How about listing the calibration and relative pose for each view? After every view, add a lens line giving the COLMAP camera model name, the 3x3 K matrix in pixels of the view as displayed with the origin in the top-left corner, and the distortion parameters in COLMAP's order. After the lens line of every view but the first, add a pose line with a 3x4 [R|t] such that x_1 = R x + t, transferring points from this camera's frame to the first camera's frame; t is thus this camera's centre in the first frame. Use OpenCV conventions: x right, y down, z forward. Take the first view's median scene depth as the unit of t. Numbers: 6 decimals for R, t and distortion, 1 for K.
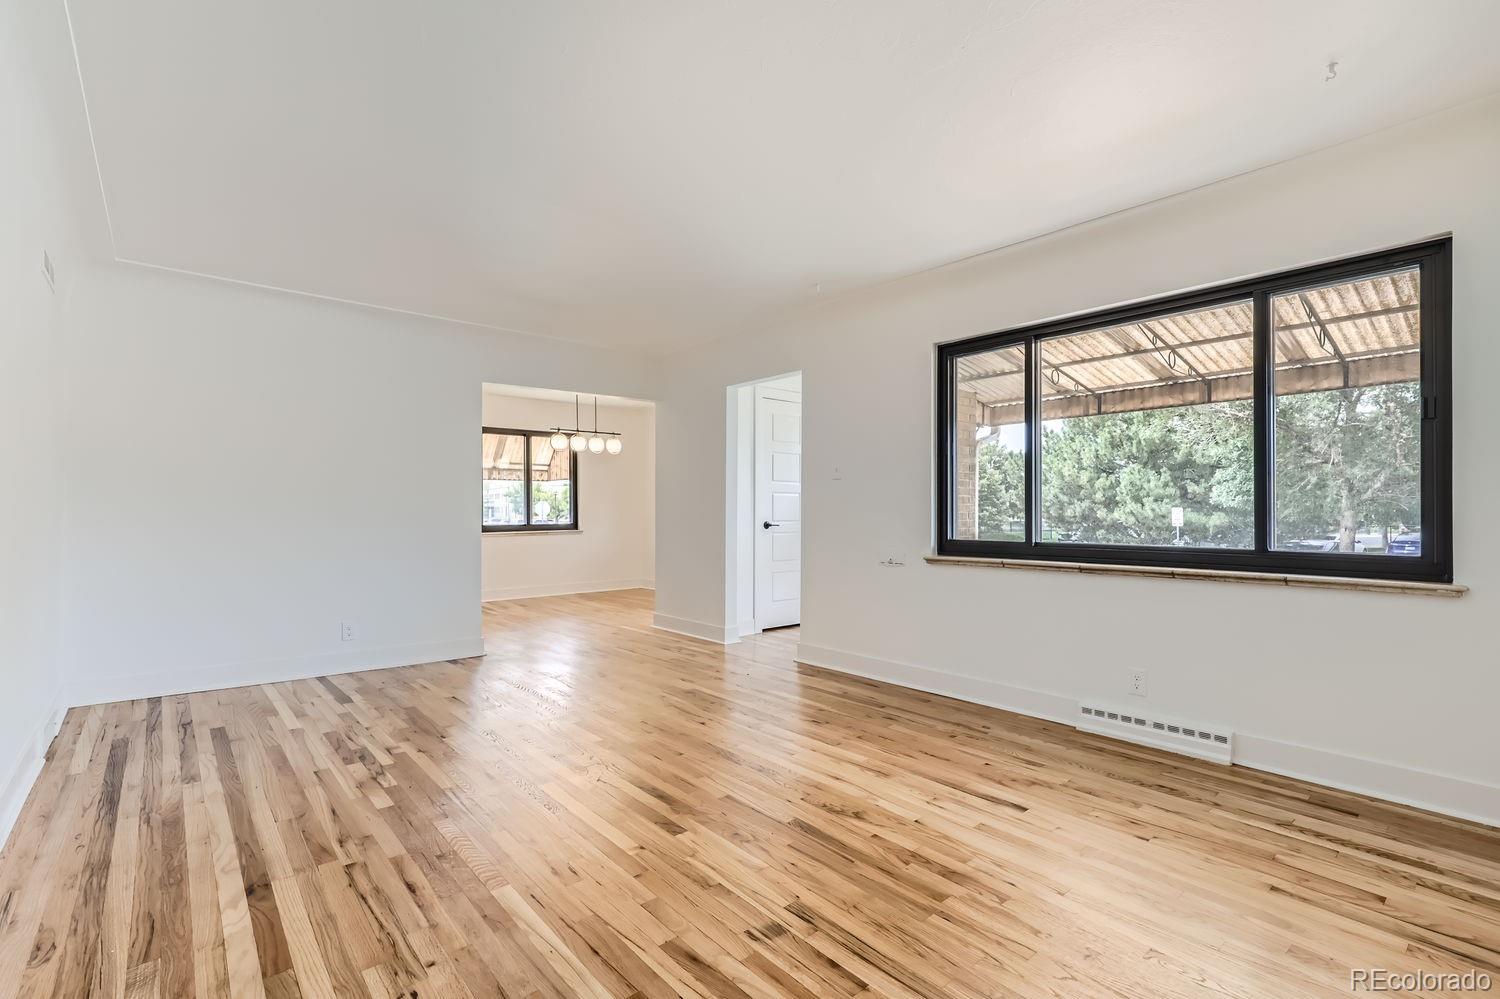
lens RADIAL K [[698.3, 0, 754.8], [0, 698.3, 503.5], [0, 0, 1]] dist [0.002395, 0.002724]
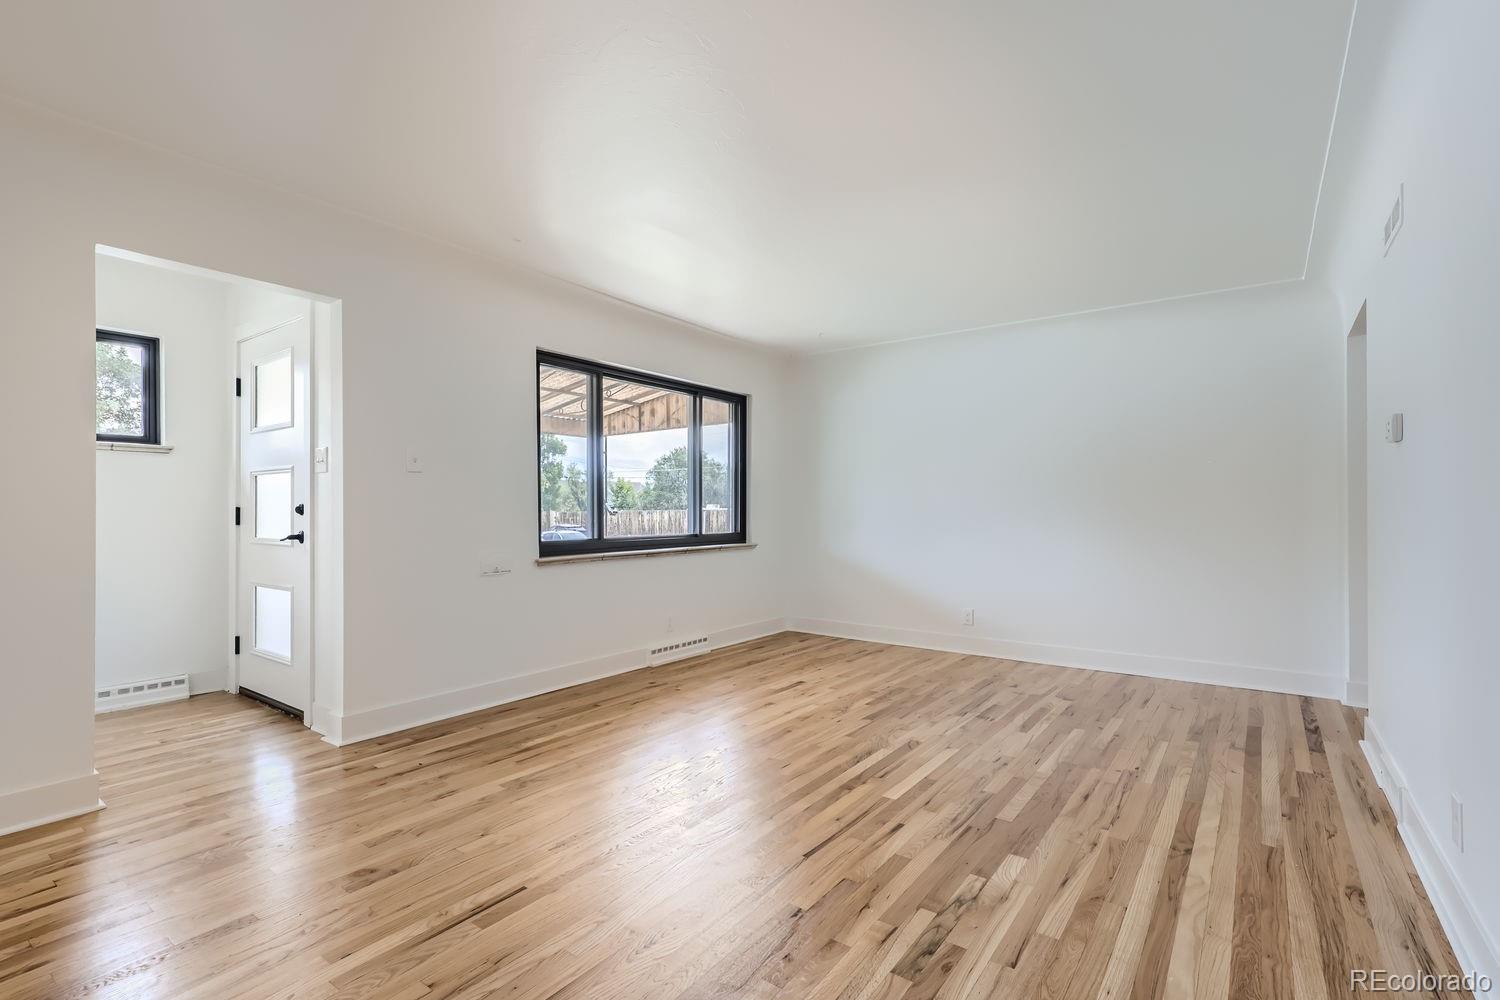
lens RADIAL K [[698.3, 0, 753.7], [0, 698.3, 507.1], [0, 0, 1]] dist [0.002395, 0.002724]
pose [[-0.234832, 0.004359, 0.972026, -1.165188], [-0.010360, 0.999922, -0.006987, 0.007978], [-0.971981, -0.011711, -0.234769, 1.373824]]
